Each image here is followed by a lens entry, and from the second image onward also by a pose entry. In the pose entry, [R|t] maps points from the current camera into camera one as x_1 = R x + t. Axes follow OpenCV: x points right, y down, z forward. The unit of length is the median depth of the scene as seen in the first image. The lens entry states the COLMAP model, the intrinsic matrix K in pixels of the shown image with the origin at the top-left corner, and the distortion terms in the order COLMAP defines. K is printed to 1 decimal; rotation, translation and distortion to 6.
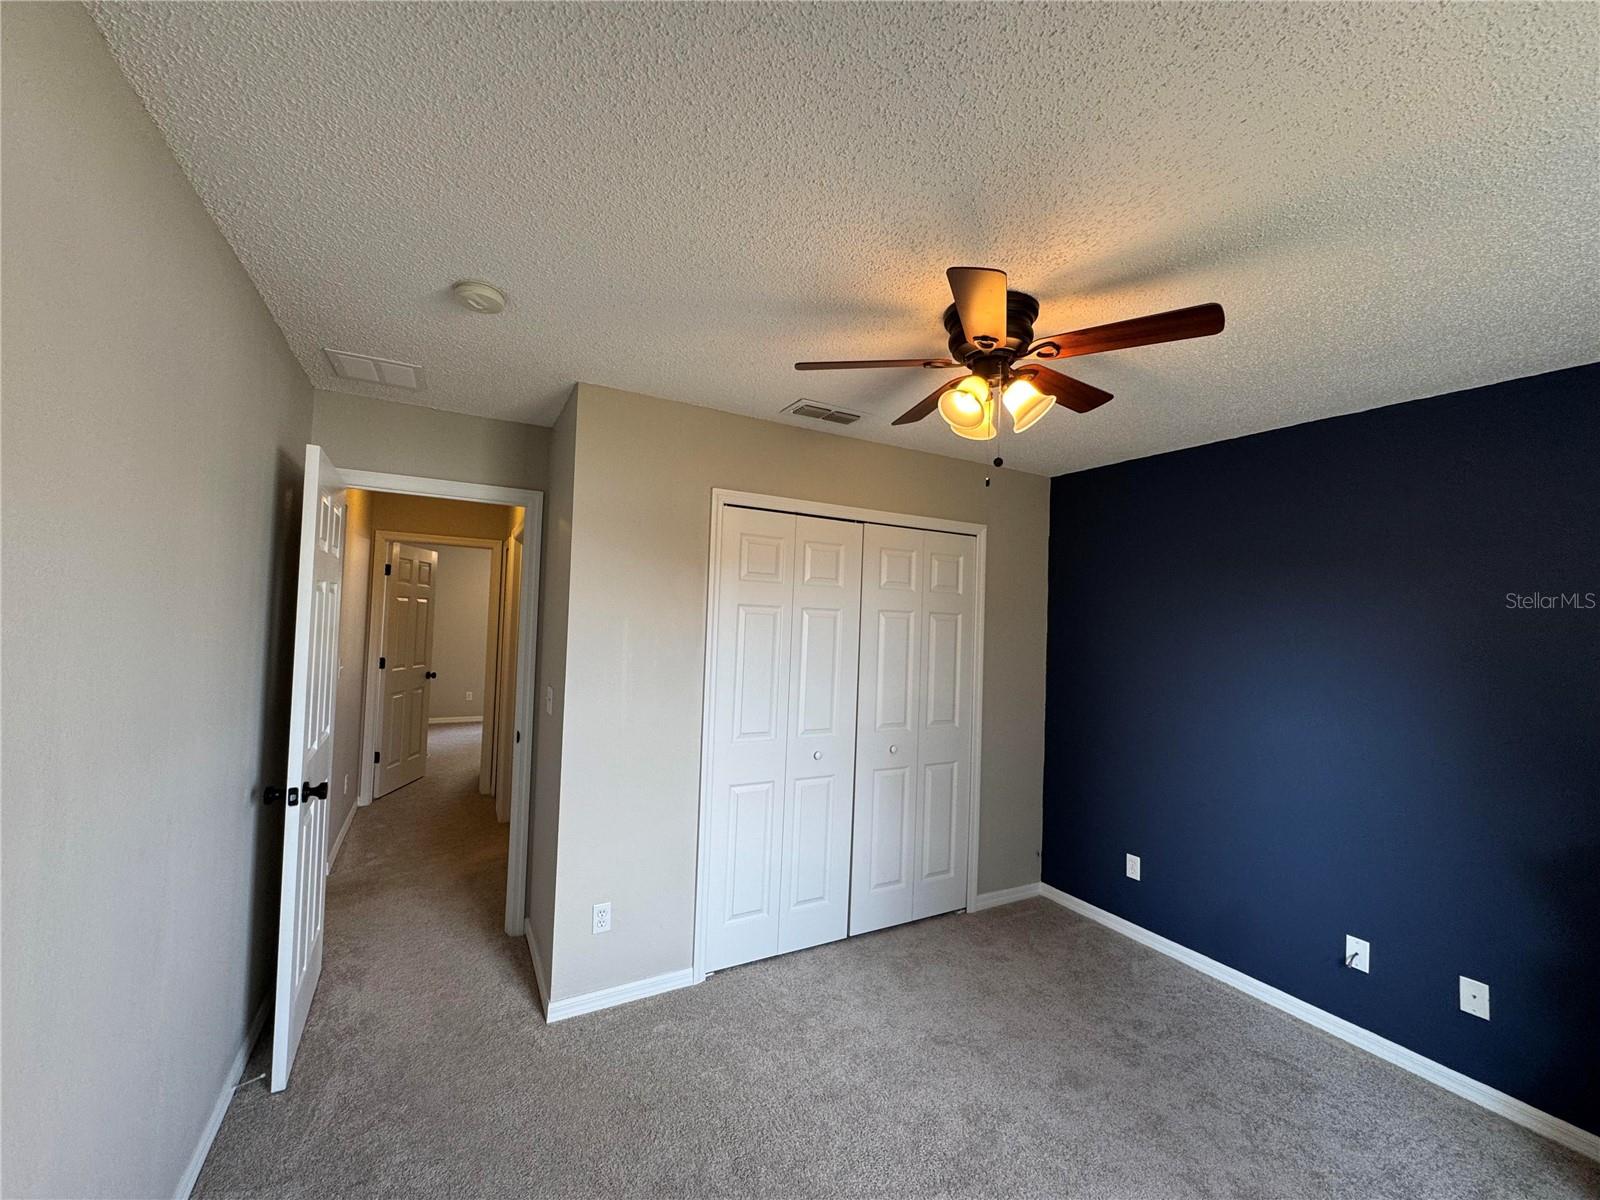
lens RADIAL K [[646.5, 0, 800.0], [0, 646.5, 600.0], [0, 0, 1]] dist [-0.002777, -0.000391]
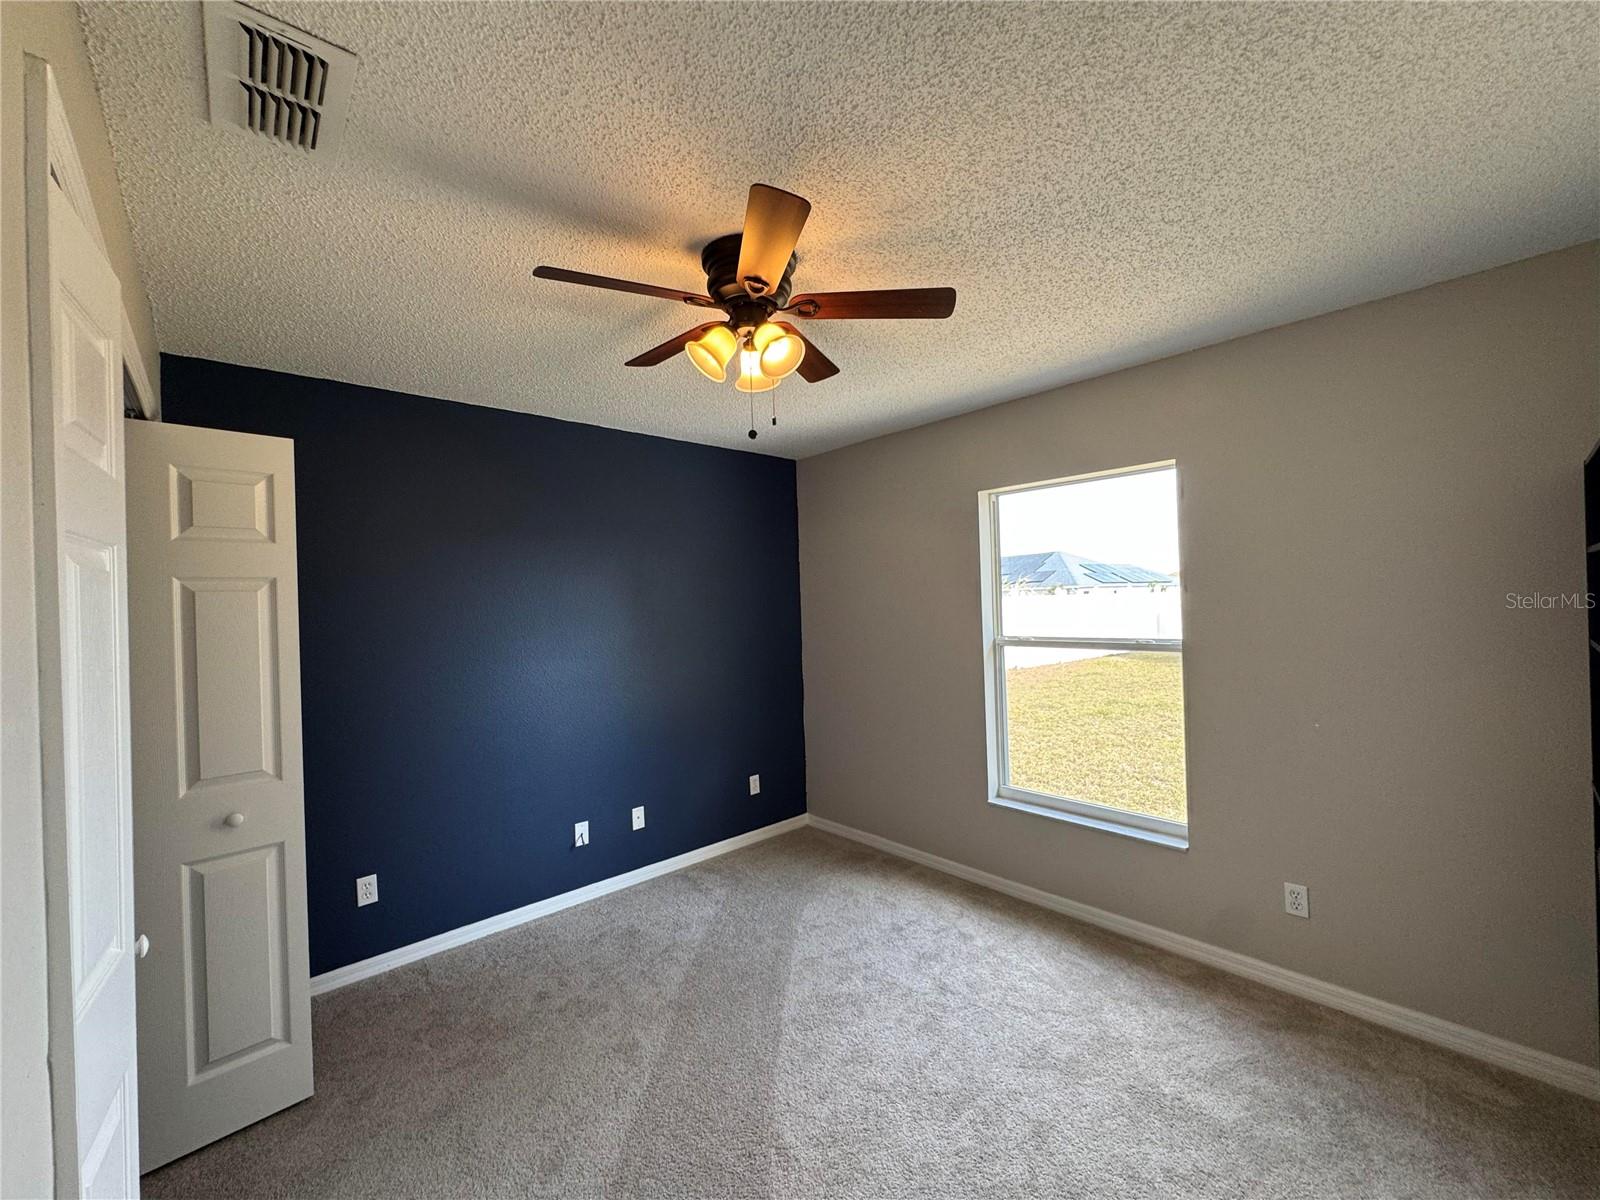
lens RADIAL K [[646.5, 0, 800.0], [0, 646.5, 600.0], [0, 0, 1]] dist [-0.002777, -0.000391]
pose [[-0.236104, -0.030040, 0.971263, -0.505123], [-0.007010, 0.999549, 0.029210, 0.024035], [-0.971702, 0.000088, -0.236208, 0.850772]]
